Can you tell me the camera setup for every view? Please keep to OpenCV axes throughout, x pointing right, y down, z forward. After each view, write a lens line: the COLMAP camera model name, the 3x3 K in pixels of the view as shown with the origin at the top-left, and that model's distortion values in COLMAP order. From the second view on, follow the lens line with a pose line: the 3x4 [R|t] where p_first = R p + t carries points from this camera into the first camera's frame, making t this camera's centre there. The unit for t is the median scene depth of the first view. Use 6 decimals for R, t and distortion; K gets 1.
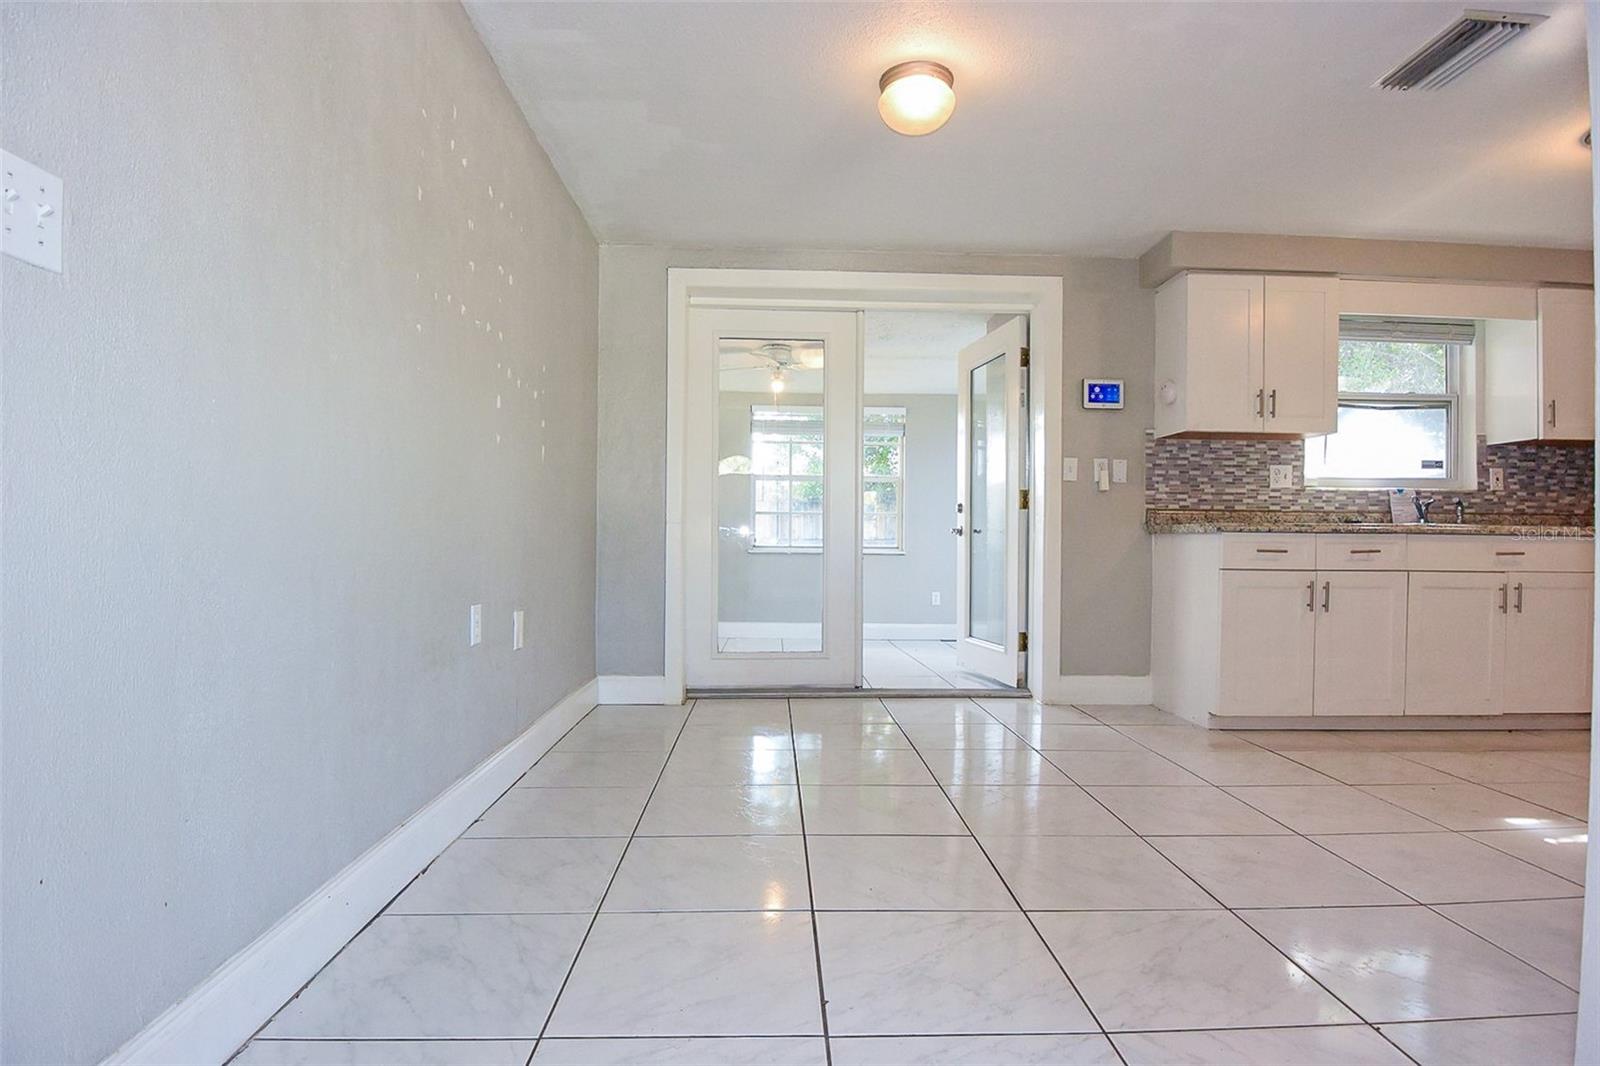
lens RADIAL K [[809.3, 0, 800.0], [0, 809.3, 533.0], [0, 0, 1]] dist [-0.000044, -0.020619]
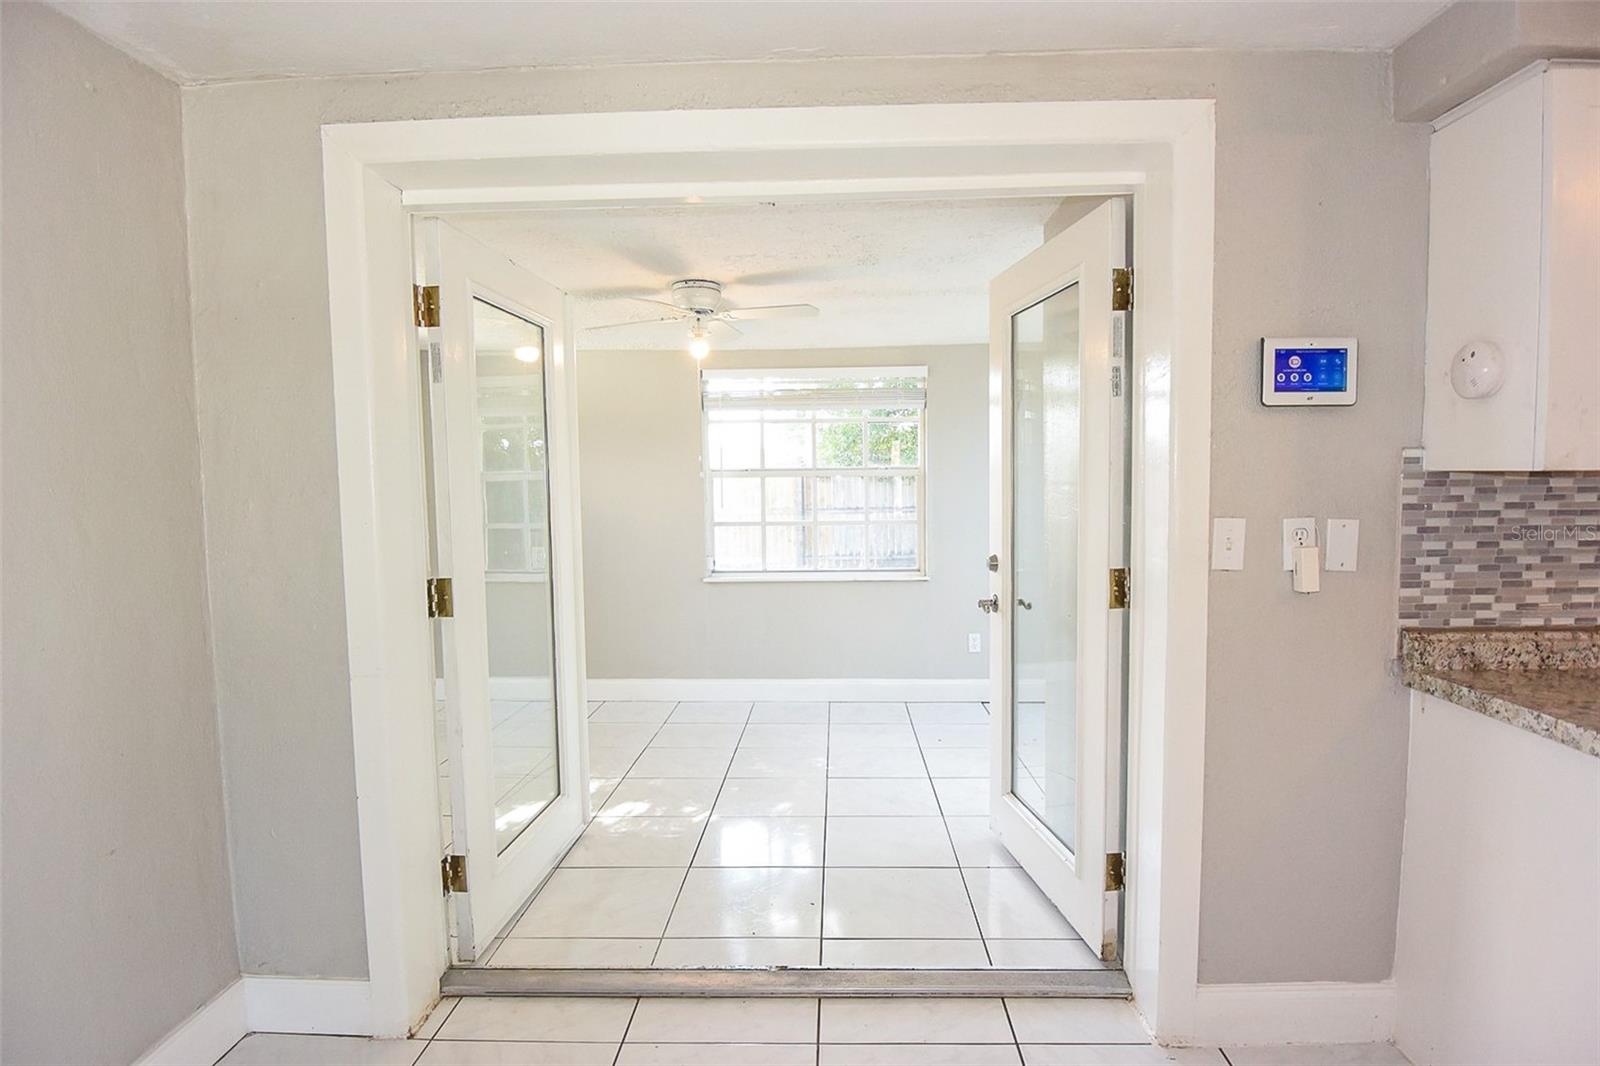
lens RADIAL K [[845.2, 0, 804.4], [0, 845.2, 543.1], [0, 0, 1]] dist [0.003131, -0.023019]
pose [[0.998466, -0.017811, -0.052417, 0.124520], [0.021567, 0.997173, 0.071973, -0.117136], [0.050987, -0.072993, 0.996028, 0.522511]]
